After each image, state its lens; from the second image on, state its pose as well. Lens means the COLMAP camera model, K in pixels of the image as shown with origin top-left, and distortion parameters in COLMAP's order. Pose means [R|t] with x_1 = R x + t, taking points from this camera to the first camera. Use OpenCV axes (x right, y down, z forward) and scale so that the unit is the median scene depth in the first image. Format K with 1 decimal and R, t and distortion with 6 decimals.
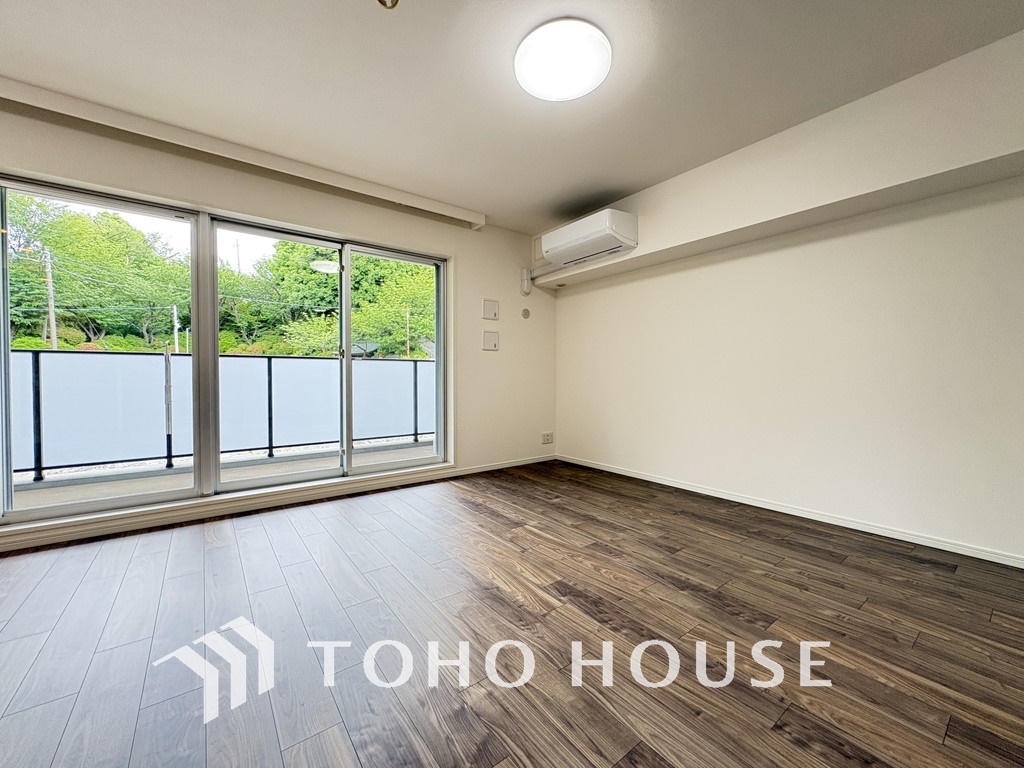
lens RADIAL K [[408.4, 0, 511.5], [0, 408.4, 381.7], [0, 0, 1]] dist [-0.000398, 0.001073]
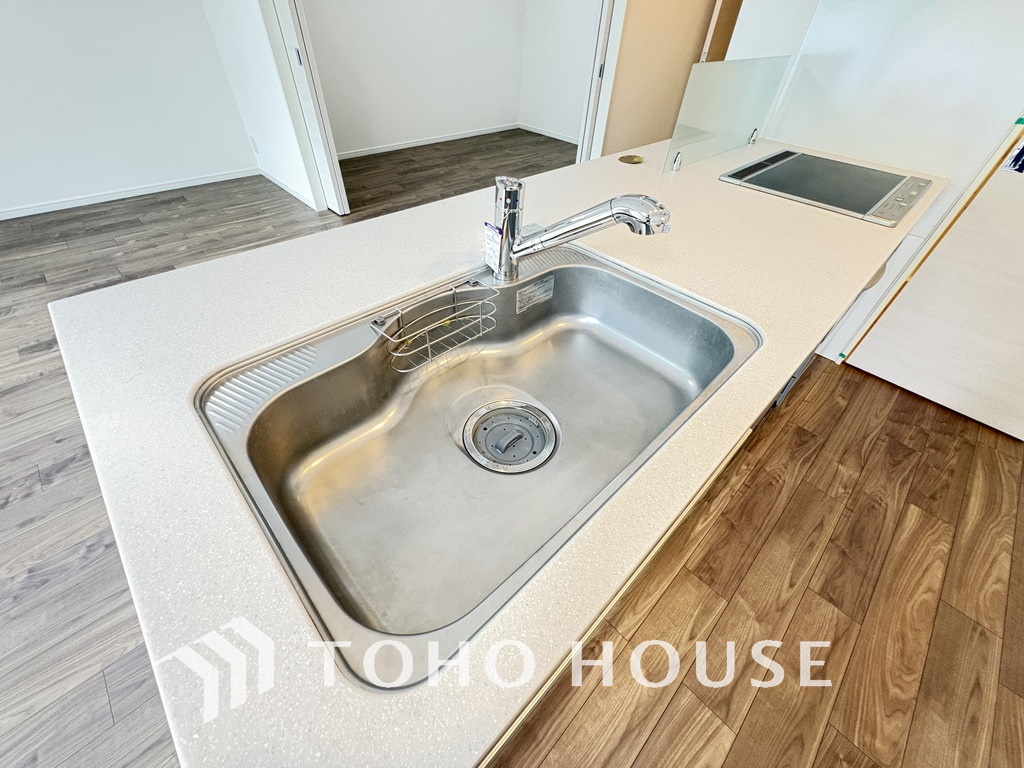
lens RADIAL K [[408.4, 0, 514.2], [0, 408.4, 383.4], [0, 0, 1]] dist [-0.000398, 0.001073]
pose [[-0.120448, -0.686177, 0.717393, -0.596380], [-0.028075, 0.724720, 0.688471, -0.133423], [-0.992323, 0.062784, -0.106556, -0.072915]]
